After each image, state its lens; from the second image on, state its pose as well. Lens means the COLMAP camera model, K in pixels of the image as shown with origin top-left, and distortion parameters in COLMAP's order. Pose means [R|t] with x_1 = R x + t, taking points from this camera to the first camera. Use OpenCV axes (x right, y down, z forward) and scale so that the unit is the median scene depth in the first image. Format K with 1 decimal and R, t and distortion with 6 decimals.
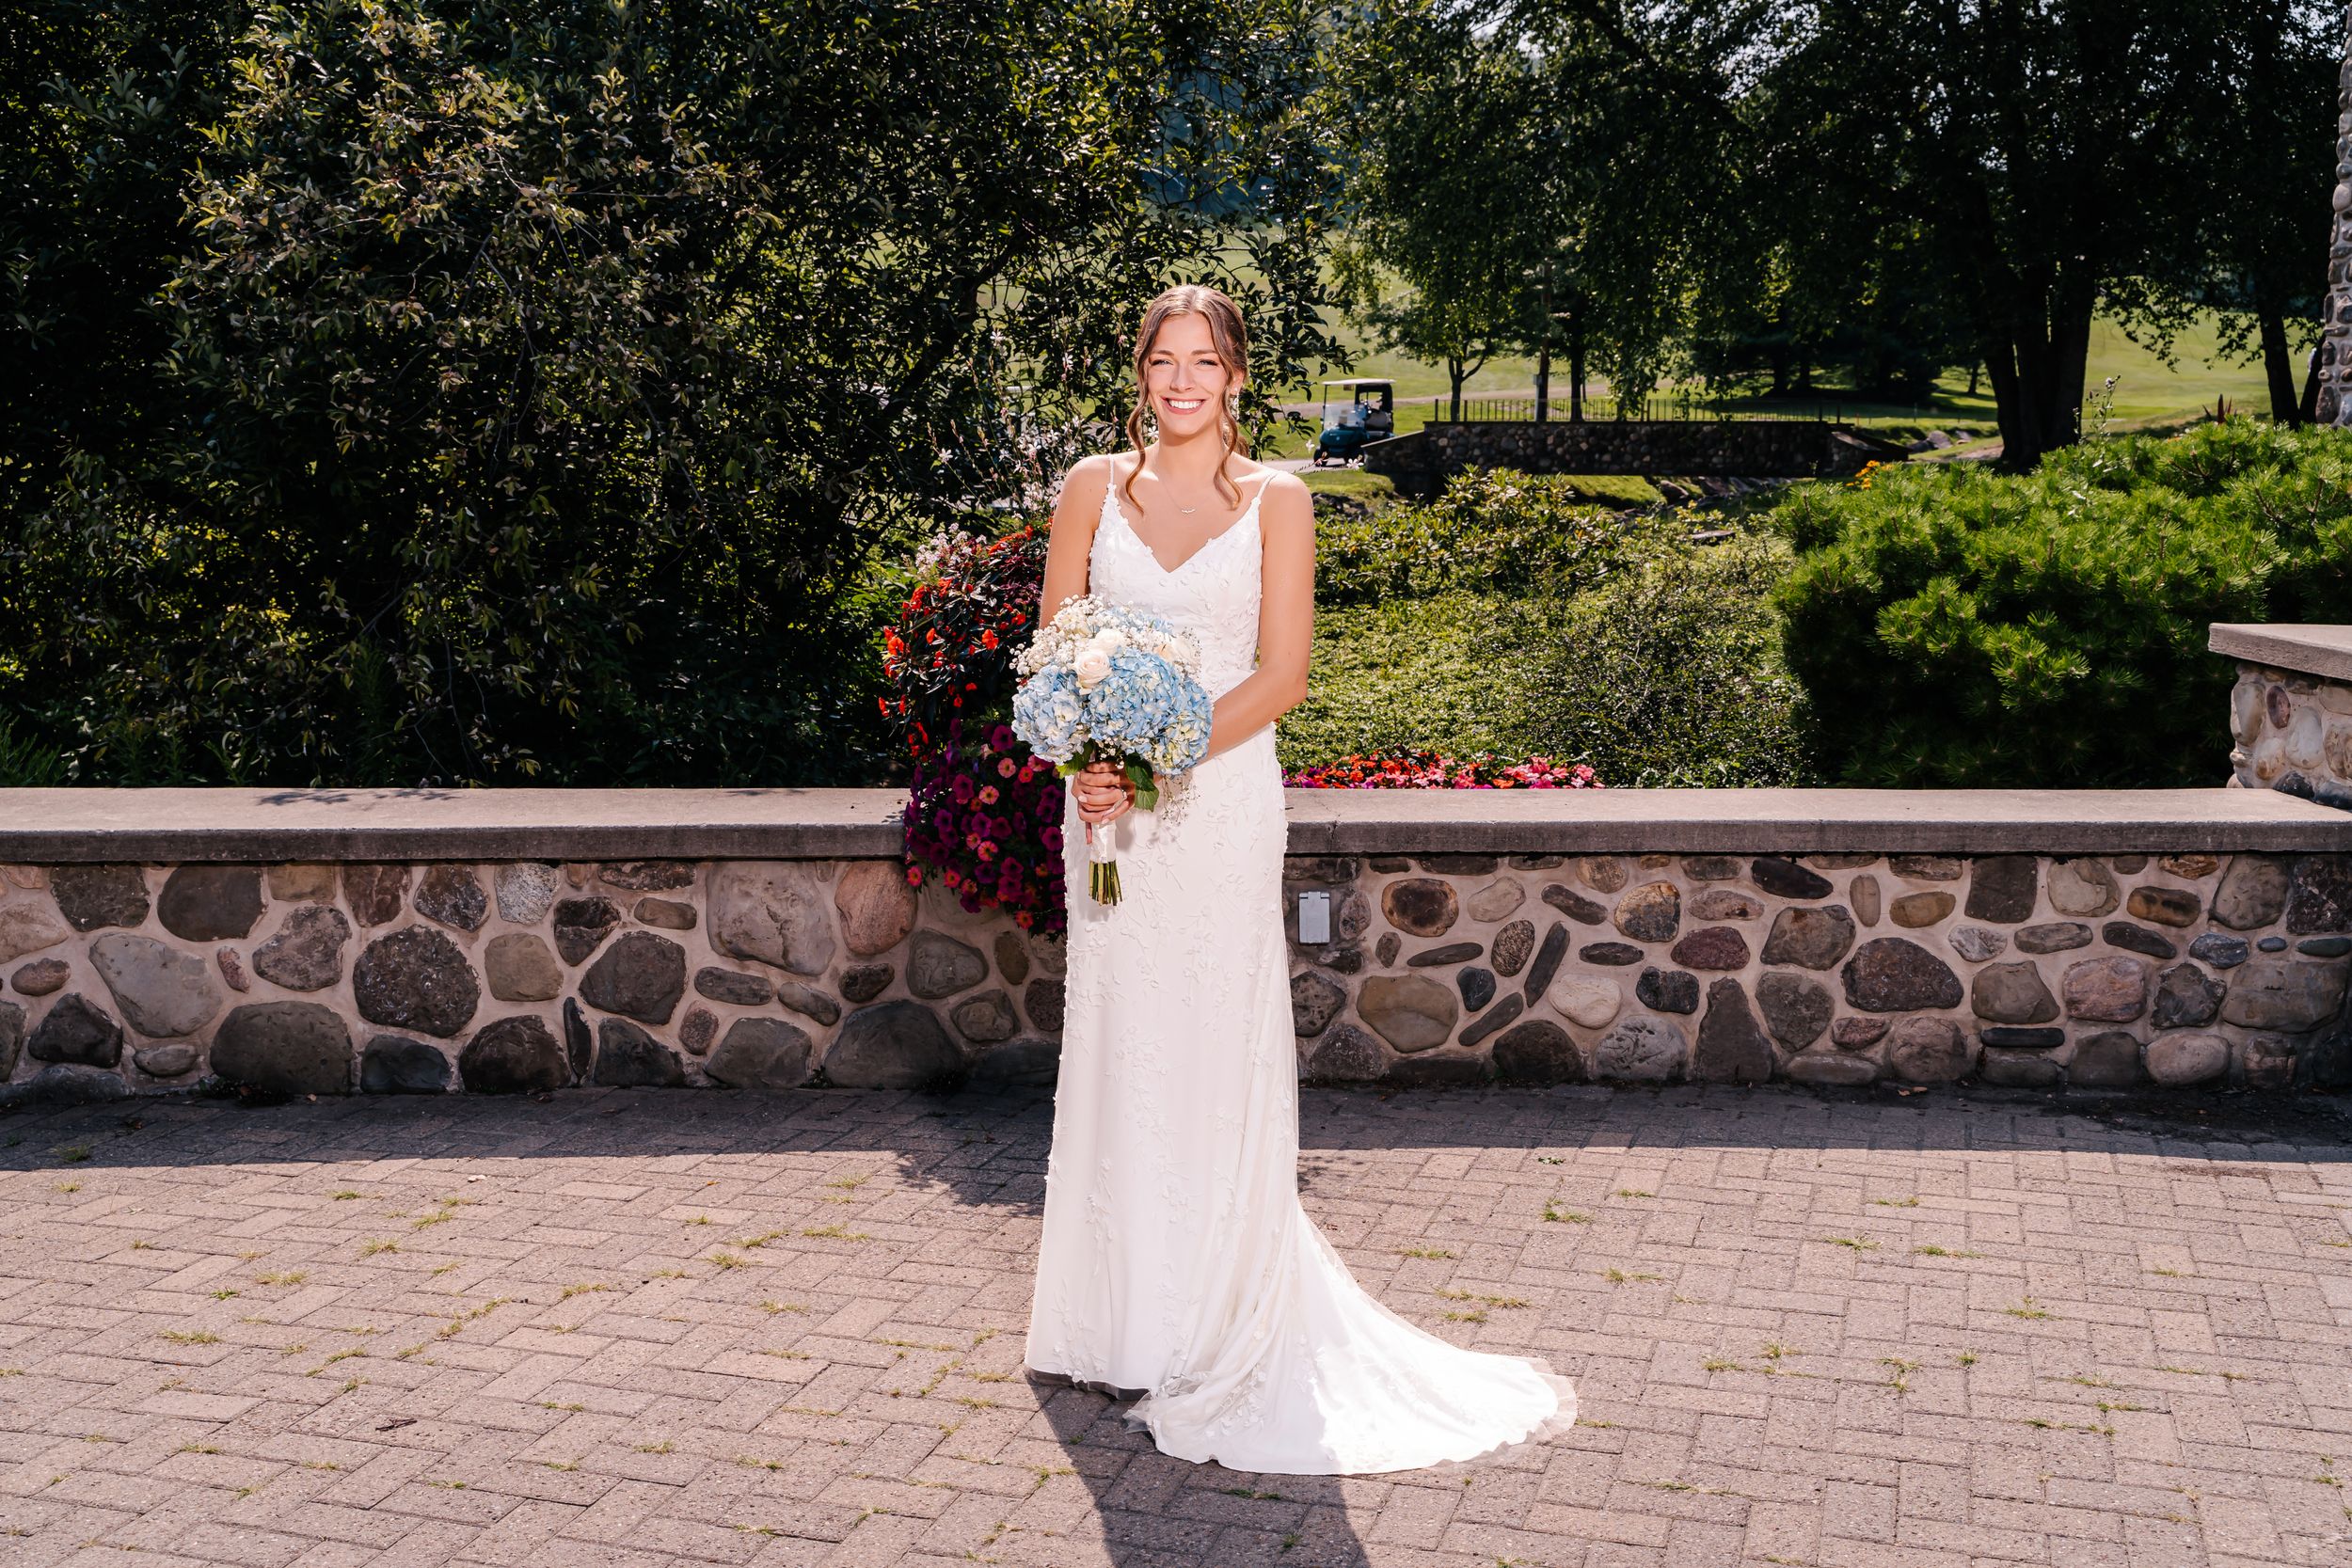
lens RADIAL K [[2450.4, 0, 1176.0], [0, 2450.4, 784.0], [0, 0, 1]] dist [0.015608, 0.042784]
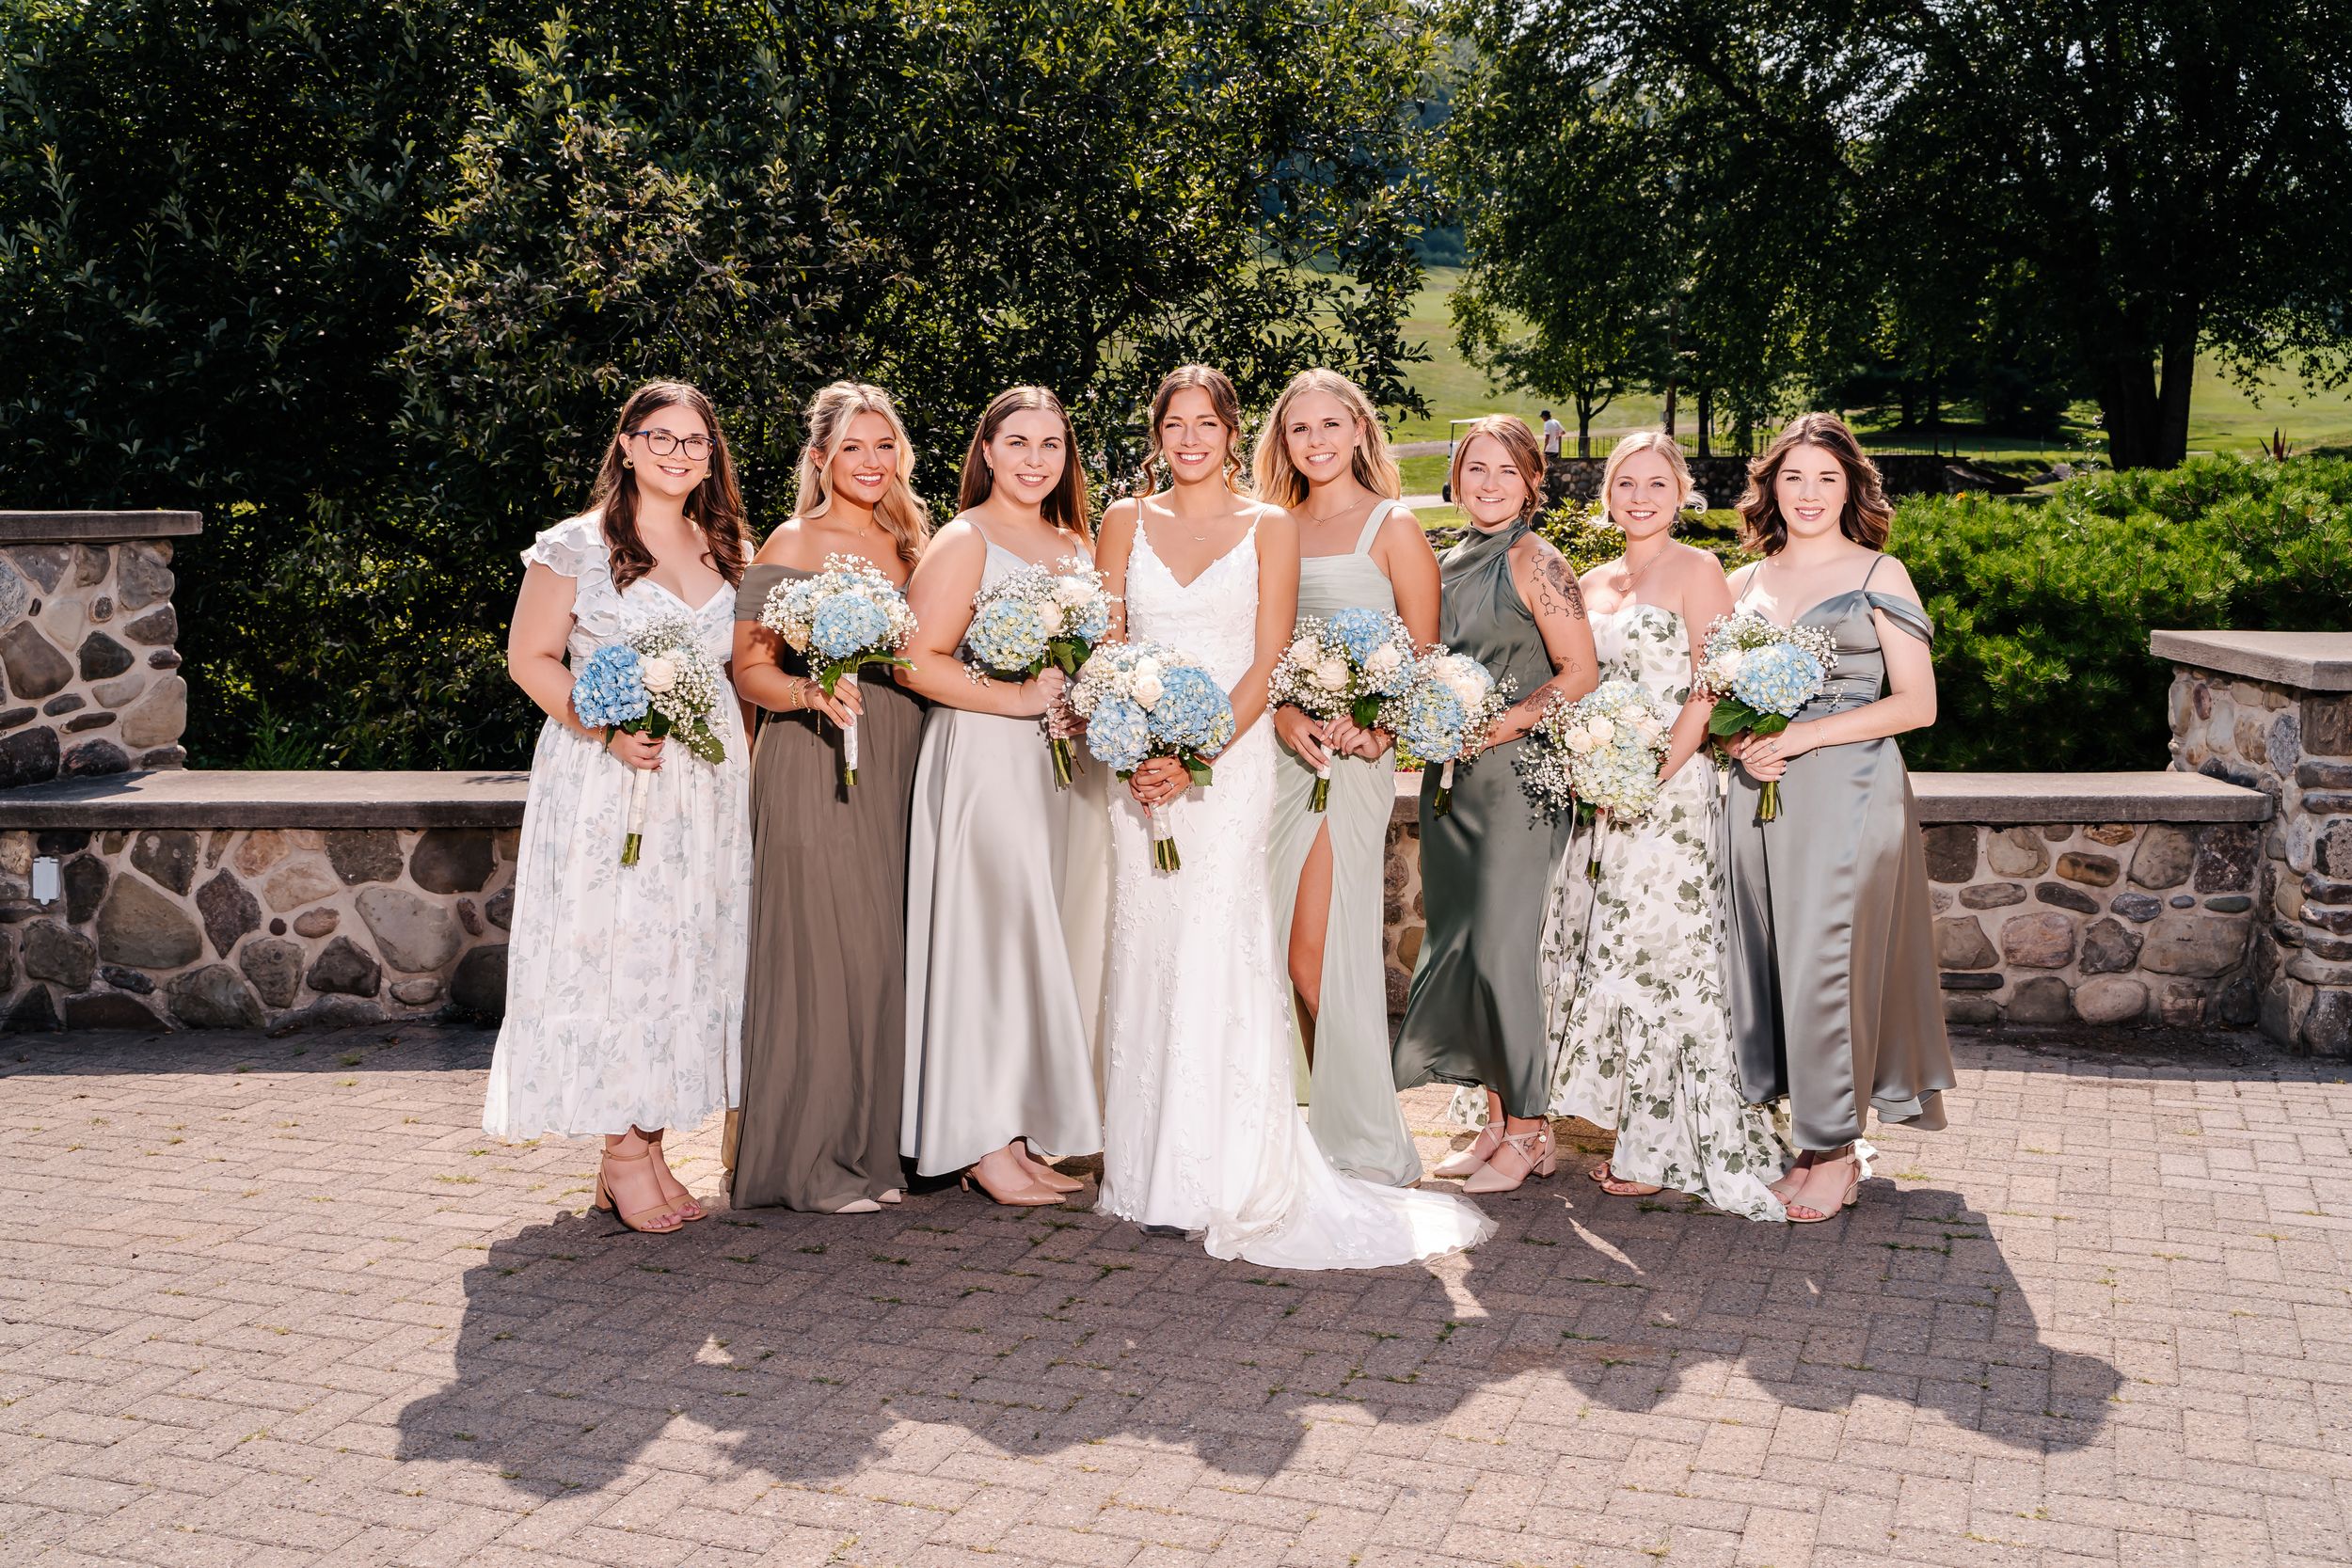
lens RADIAL K [[2450.4, 0, 1176.0], [0, 2450.4, 784.0], [0, 0, 1]] dist [0.015608, 0.042784]
pose [[0.998165, 0.000830, -0.060544, 0.028307], [-0.001770, 0.999879, -0.015475, 0.020349], [0.060524, 0.015554, 0.998046, -0.140620]]
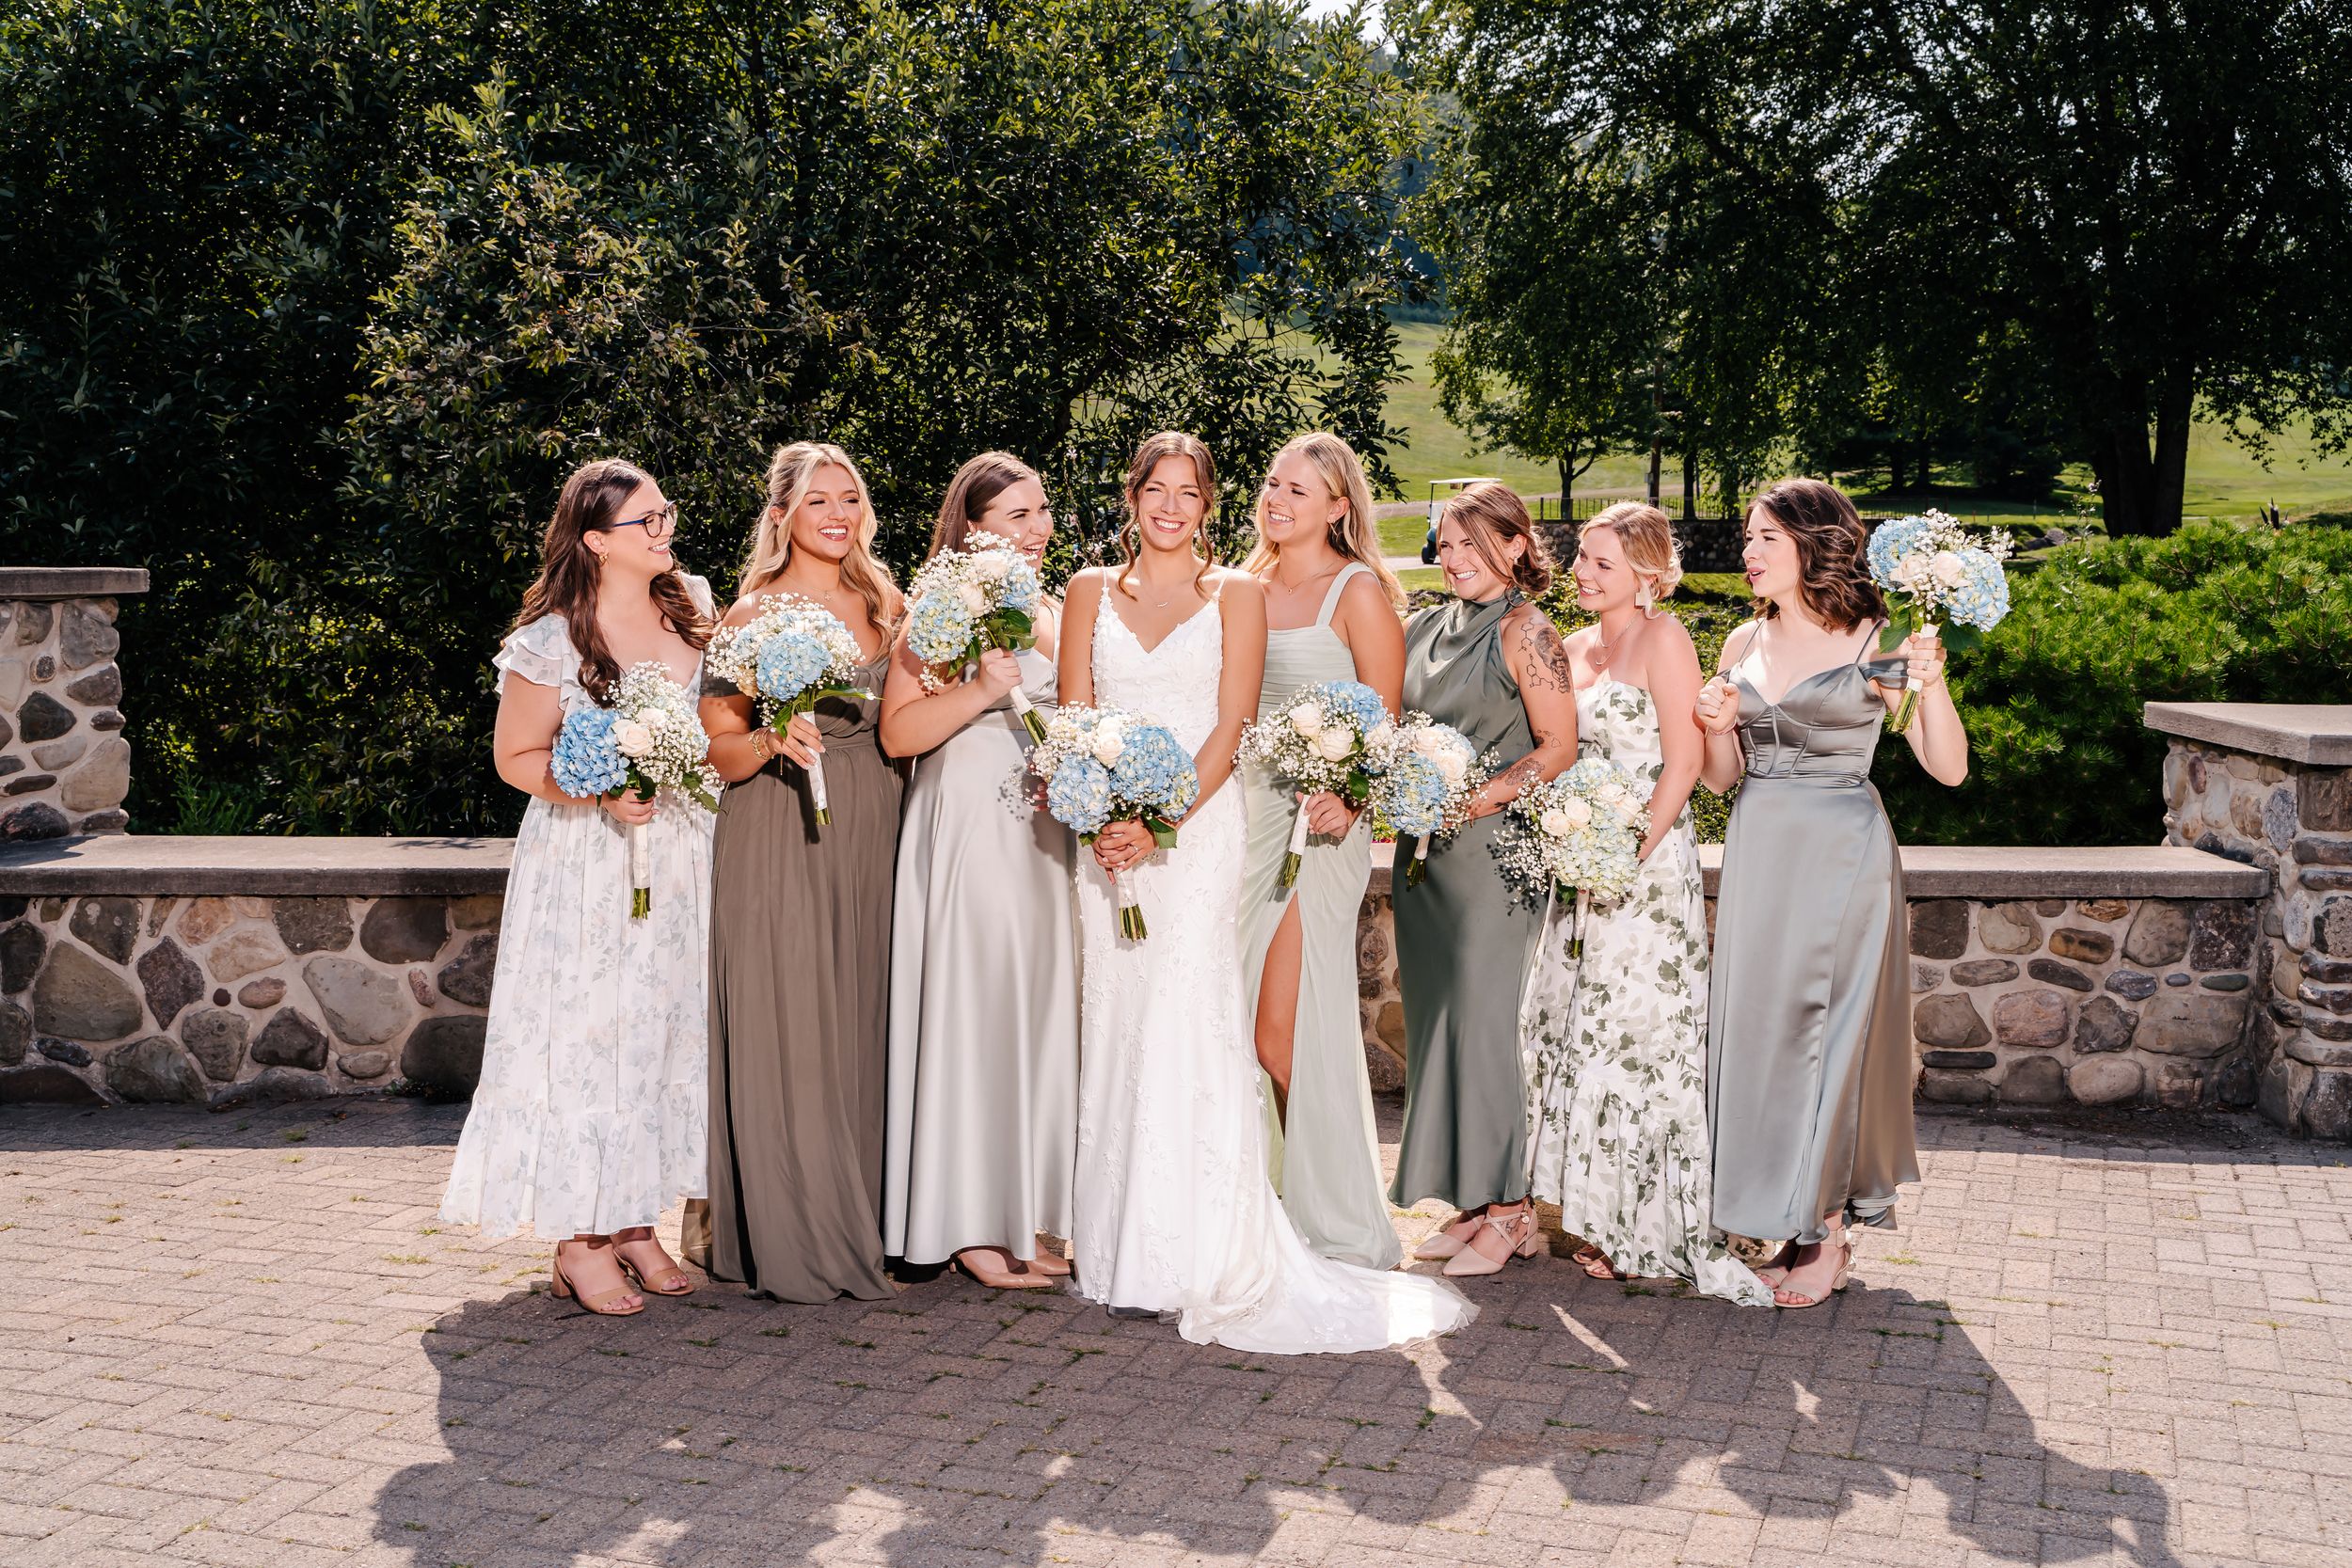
lens RADIAL K [[2525.7, 0, 1176.0], [0, 2525.7, 784.0], [0, 0, 1]] dist [0.036468, 0.025752]
pose [[0.998793, 0.004197, -0.048941, 0.027378], [-0.006261, 0.999094, -0.042105, 0.019521], [0.048720, 0.042360, 0.997914, -0.147449]]
